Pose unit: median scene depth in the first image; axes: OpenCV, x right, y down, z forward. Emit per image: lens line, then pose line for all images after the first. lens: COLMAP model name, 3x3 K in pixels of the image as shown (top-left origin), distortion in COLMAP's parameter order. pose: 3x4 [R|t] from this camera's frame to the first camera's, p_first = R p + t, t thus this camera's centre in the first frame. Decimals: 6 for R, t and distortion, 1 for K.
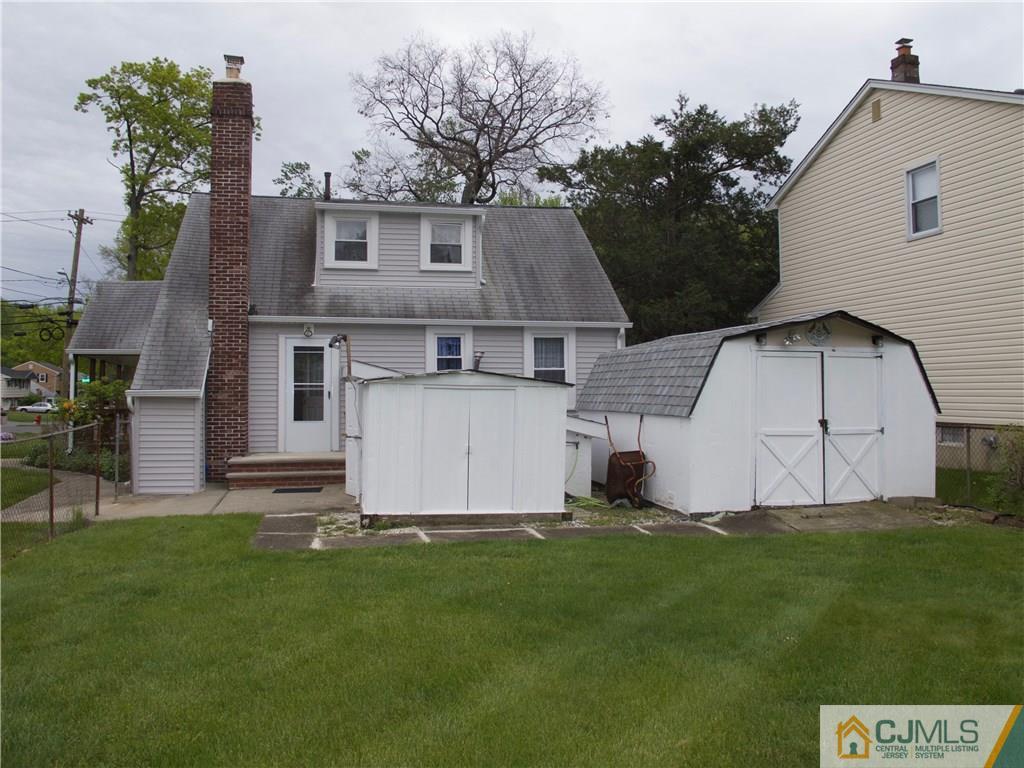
lens RADIAL K [[863.9, 0, 516.9], [0, 863.9, 355.5], [0, 0, 1]] dist [-0.139358, 0.110391]
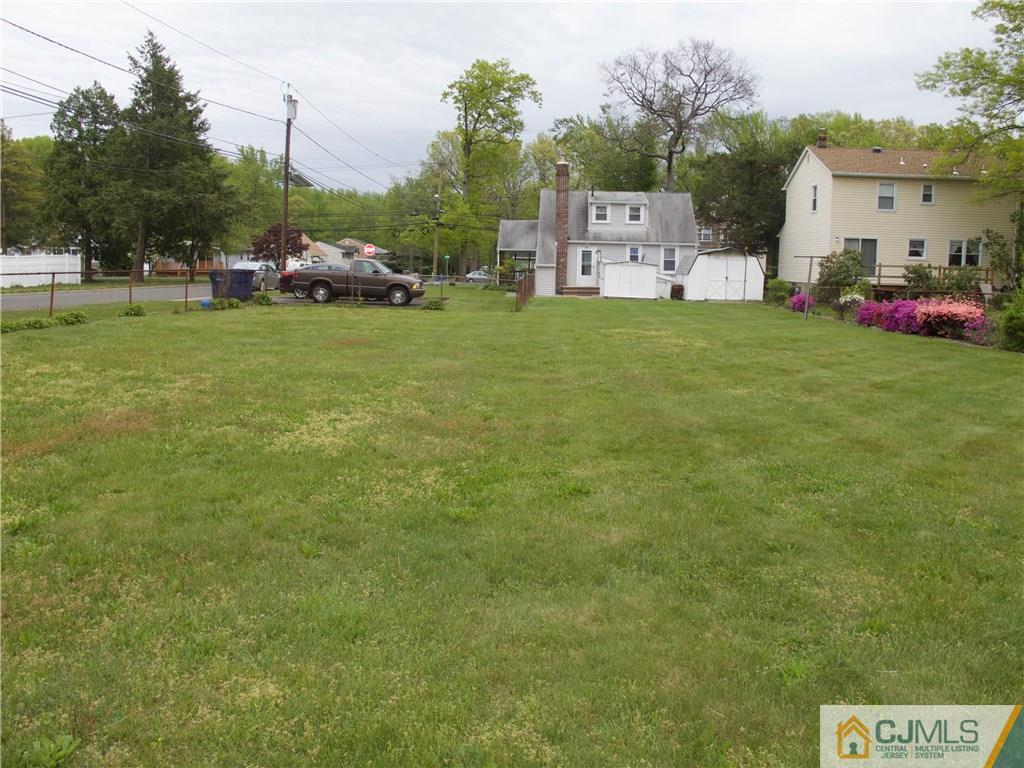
lens RADIAL K [[863.9, 0, 516.9], [0, 863.9, 355.5], [0, 0, 1]] dist [-0.139358, 0.110391]
pose [[0.961693, 0.048174, -0.269862, 0.337305], [-0.009092, 0.989501, 0.144239, -0.075926], [0.273977, -0.136260, 0.952035, -1.896271]]
